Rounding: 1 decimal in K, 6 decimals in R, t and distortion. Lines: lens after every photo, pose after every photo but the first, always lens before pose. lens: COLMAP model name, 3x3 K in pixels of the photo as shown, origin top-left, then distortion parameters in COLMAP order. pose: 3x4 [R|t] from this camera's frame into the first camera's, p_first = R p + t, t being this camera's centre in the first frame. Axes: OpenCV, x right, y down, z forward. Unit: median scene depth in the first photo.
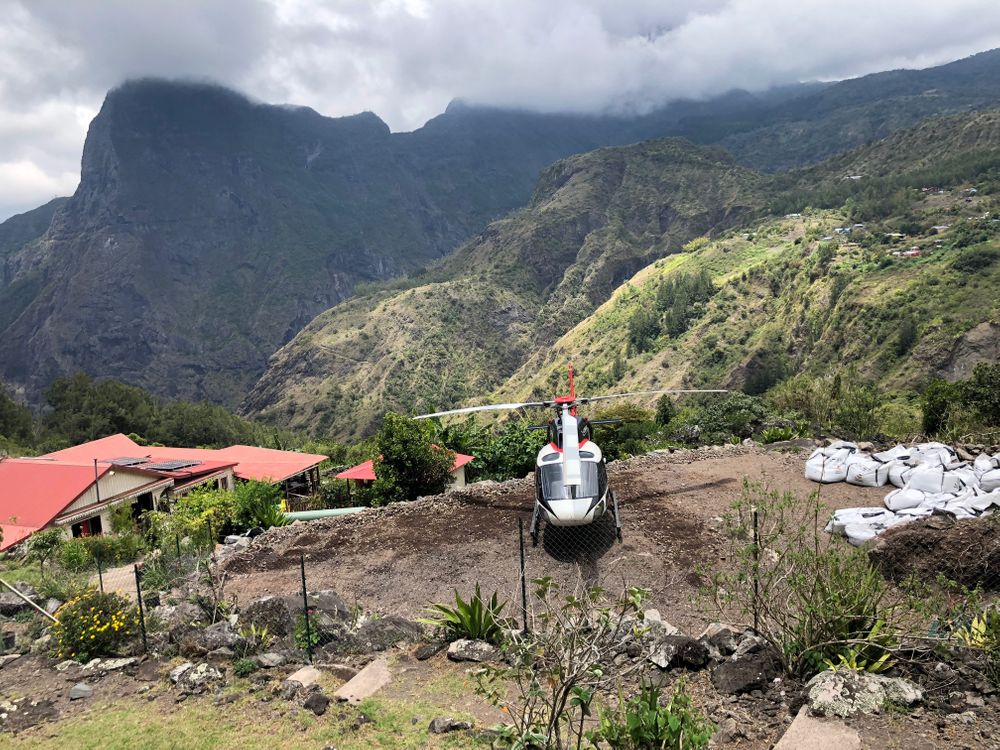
lens RADIAL K [[805.1, 0, 492.6], [0, 805.1, 379.1], [0, 0, 1]] dist [0.072290, -0.187198]
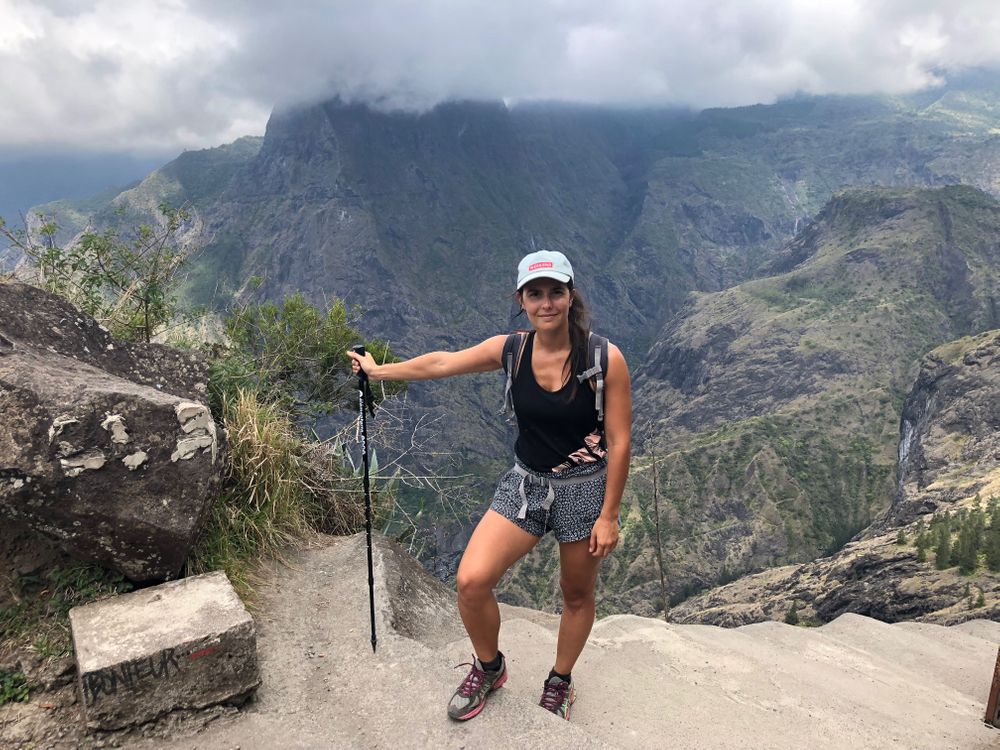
lens RADIAL K [[805.1, 0, 492.6], [0, 805.1, 379.1], [0, 0, 1]] dist [0.072290, -0.187198]
pose [[0.965677, 0.000872, 0.259745, -0.551203], [-0.021046, 0.996969, 0.074894, -0.040159], [-0.258892, -0.077790, 0.962769, -0.067403]]
